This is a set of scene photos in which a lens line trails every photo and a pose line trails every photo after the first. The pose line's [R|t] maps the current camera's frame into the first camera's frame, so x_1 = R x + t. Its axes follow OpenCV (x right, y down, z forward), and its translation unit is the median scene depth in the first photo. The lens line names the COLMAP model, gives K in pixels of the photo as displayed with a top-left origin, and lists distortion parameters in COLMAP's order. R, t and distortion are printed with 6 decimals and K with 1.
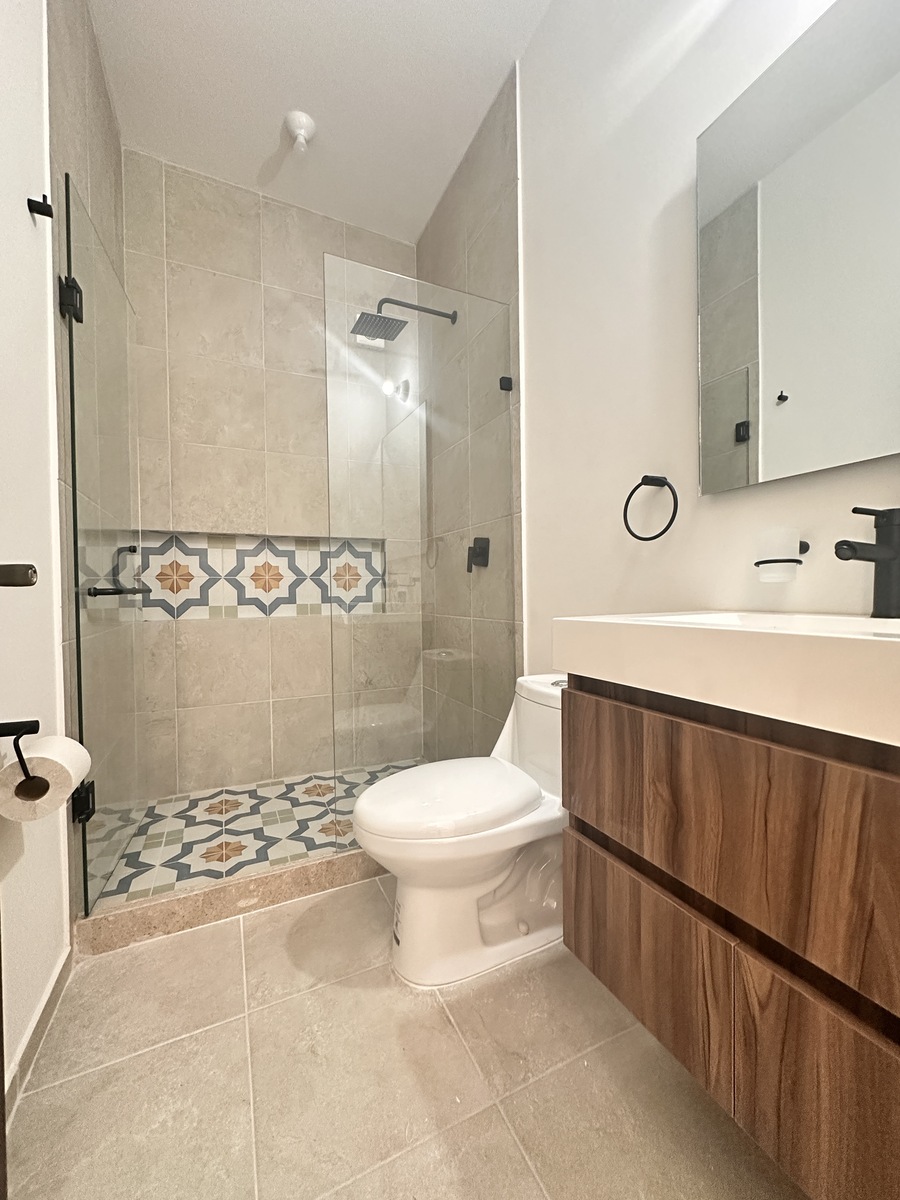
lens RADIAL K [[475.3, 0, 450.0], [0, 475.3, 600.0], [0, 0, 1]] dist [0.000326, -0.000181]
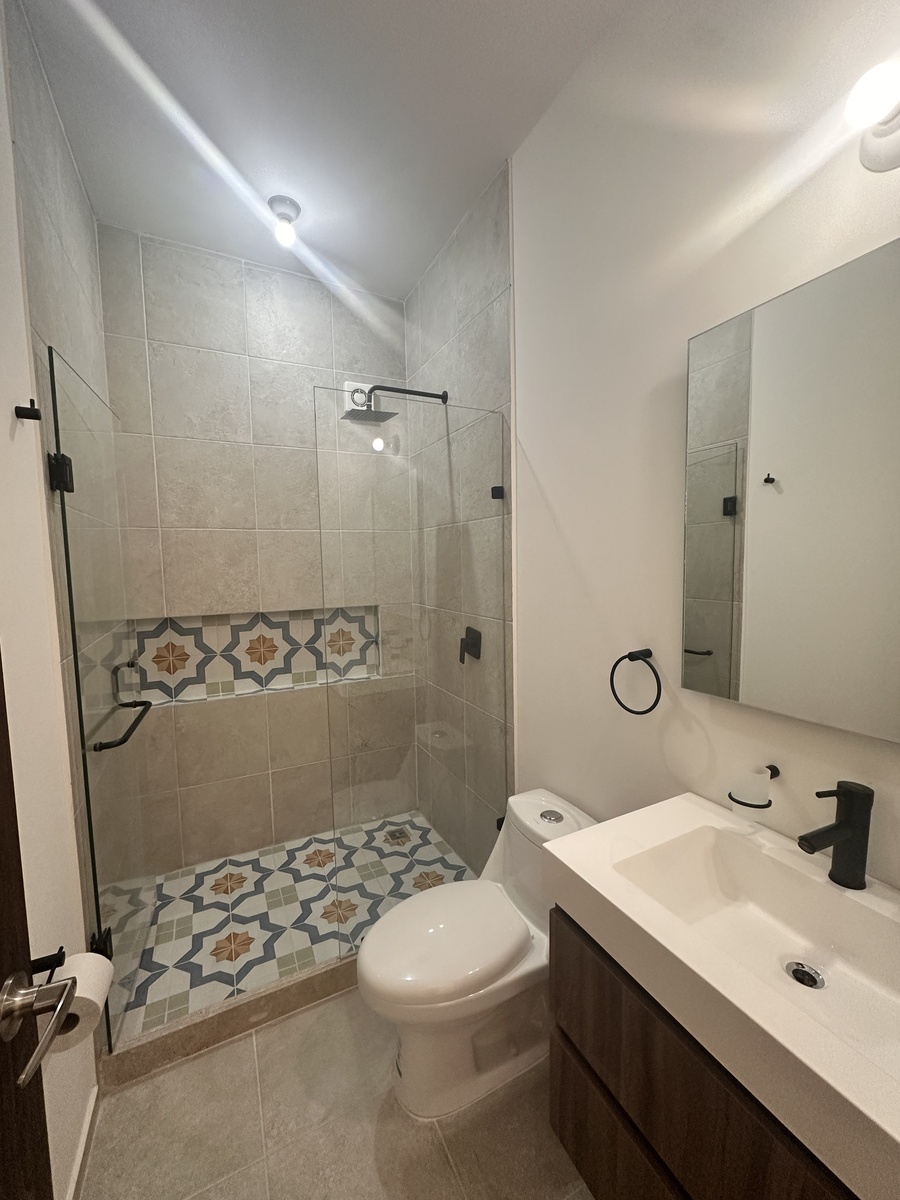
lens RADIAL K [[474.9, 0, 450.0], [0, 474.9, 600.0], [0, 0, 1]] dist [-0.000923, 0.000219]
pose [[0.999768, -0.007695, 0.020094, -0.004138], [0.006350, 0.997789, 0.066150, -0.242500], [-0.020558, -0.066007, 0.997607, -0.013324]]
